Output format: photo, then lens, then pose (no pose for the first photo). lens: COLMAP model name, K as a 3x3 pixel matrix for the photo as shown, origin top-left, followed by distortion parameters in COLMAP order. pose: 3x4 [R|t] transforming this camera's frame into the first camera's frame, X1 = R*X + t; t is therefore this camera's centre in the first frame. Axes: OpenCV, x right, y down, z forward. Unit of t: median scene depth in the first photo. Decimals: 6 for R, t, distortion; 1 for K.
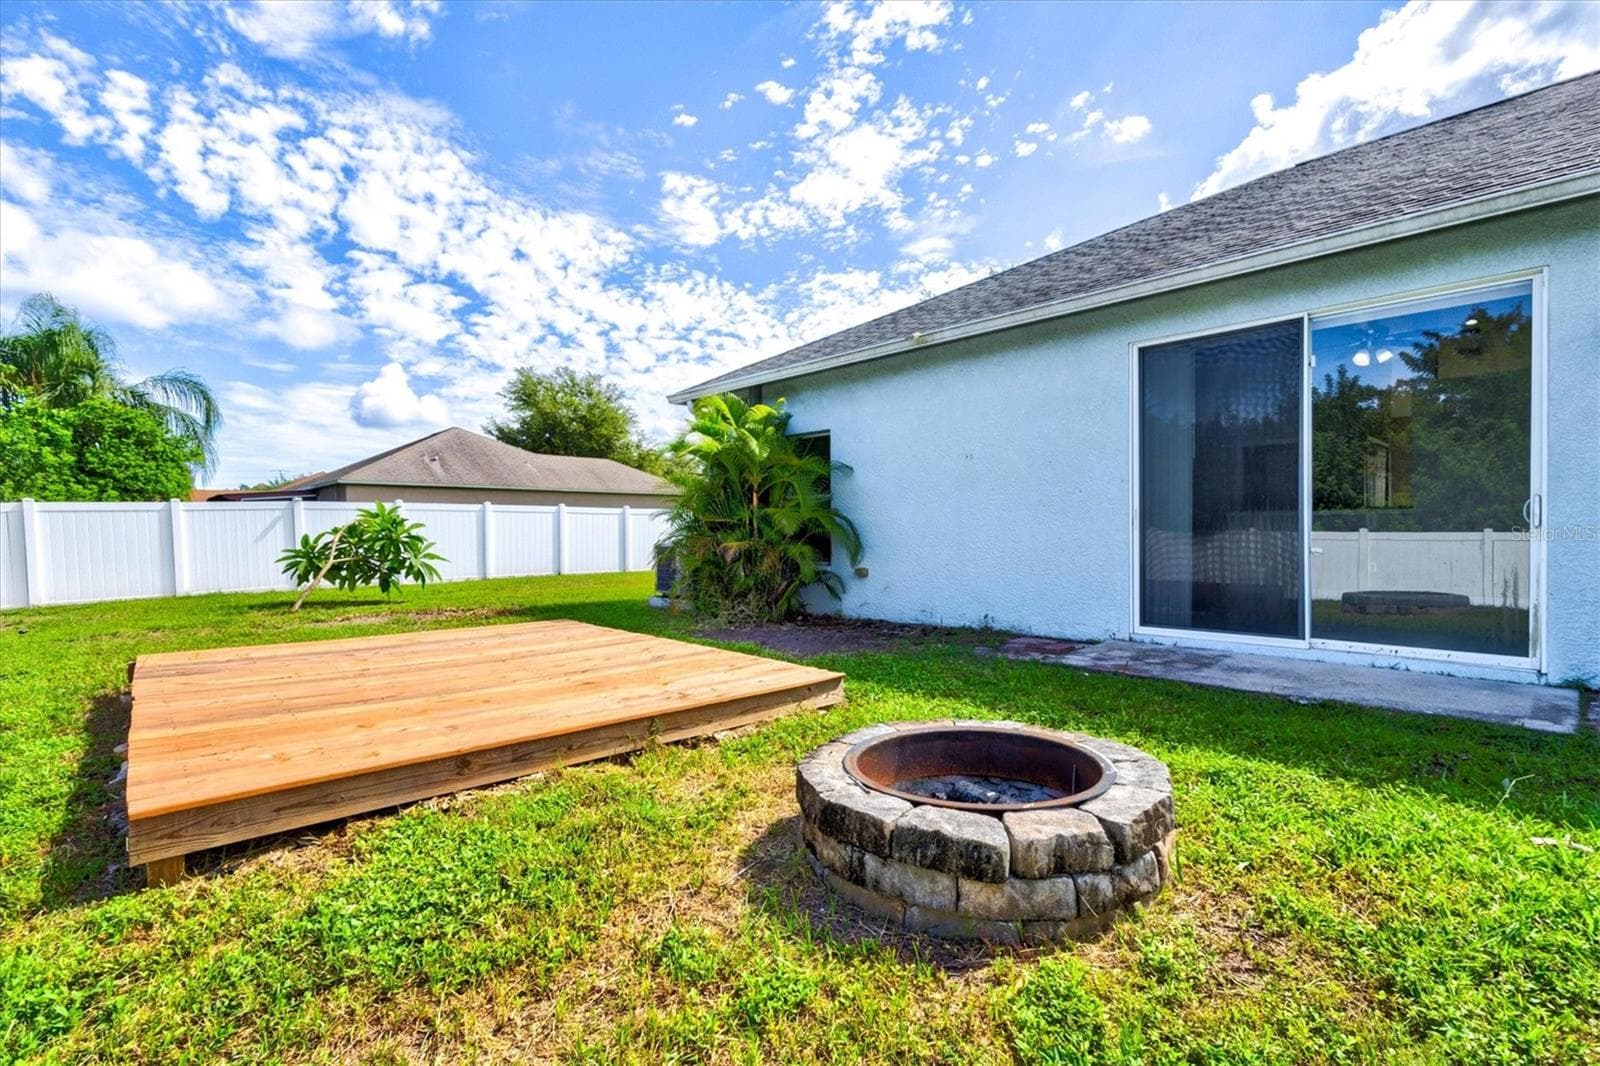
lens RADIAL K [[731.3, 0, 807.9], [0, 731.3, 540.0], [0, 0, 1]] dist [0.001301, 0.000629]
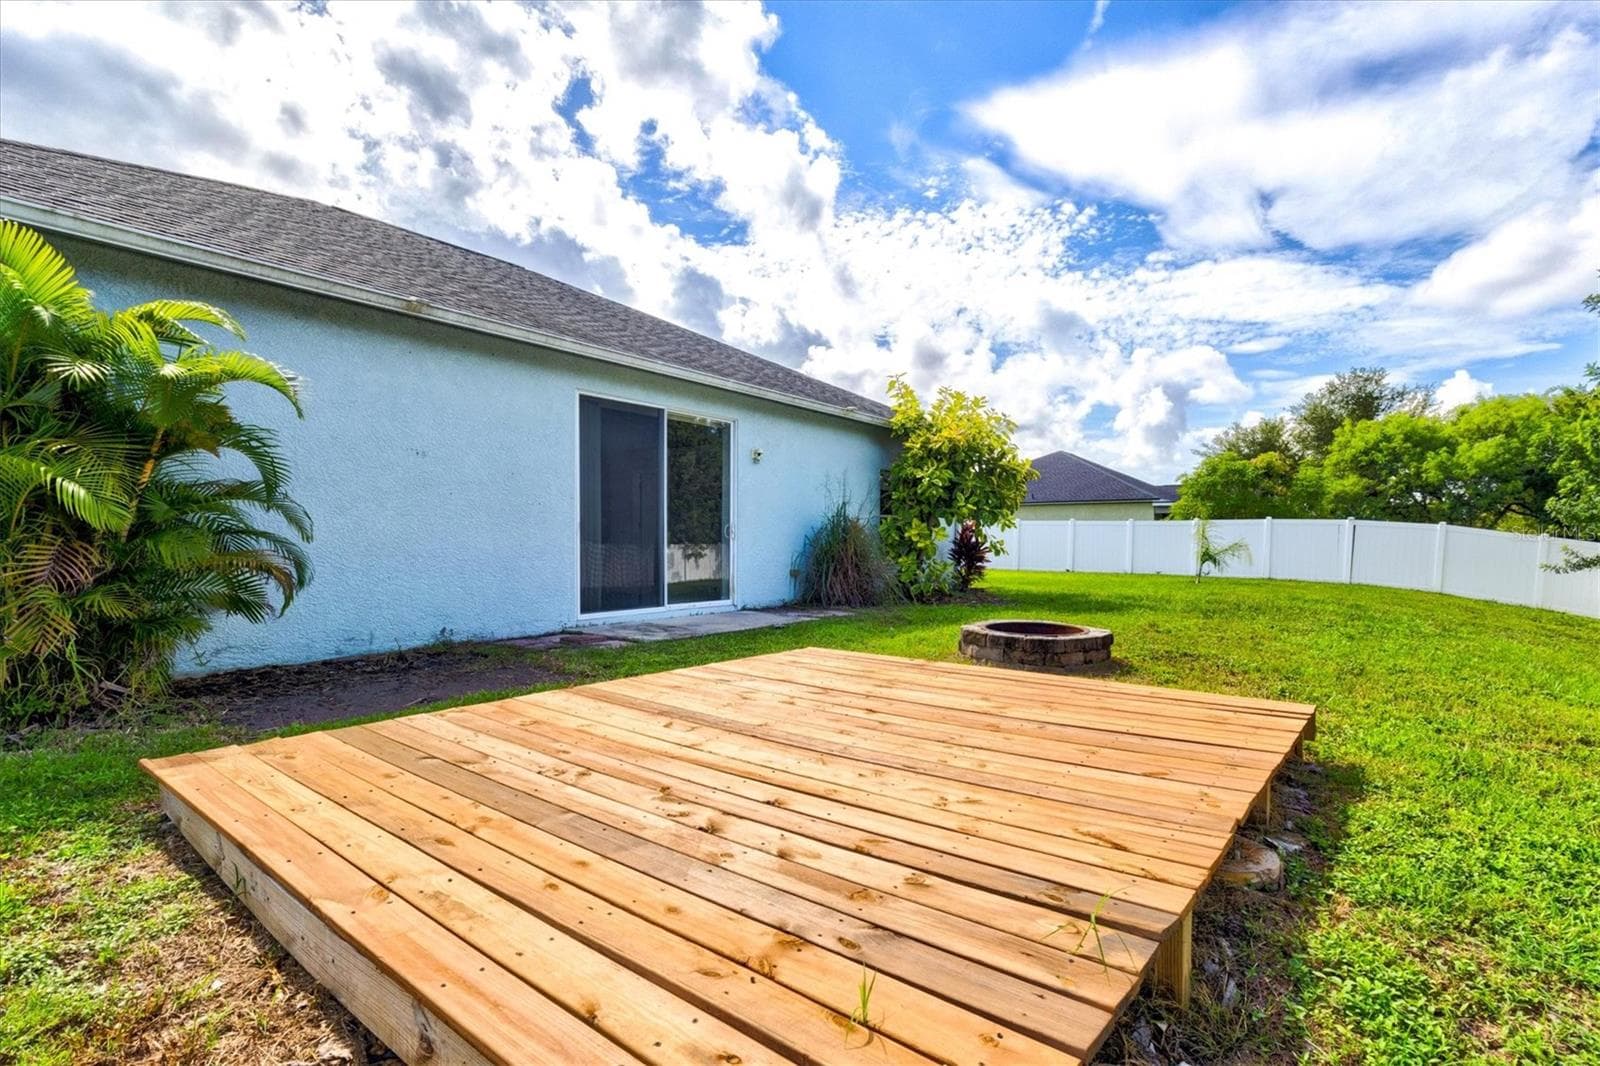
lens RADIAL K [[731.3, 0, 807.9], [0, 731.3, 540.0], [0, 0, 1]] dist [0.001301, 0.000629]
pose [[-0.134501, 0.009333, 0.990870, -0.884301], [0.008340, 0.999931, -0.008286, 0.002956], [-0.990878, 0.007150, -0.134569, 0.811857]]
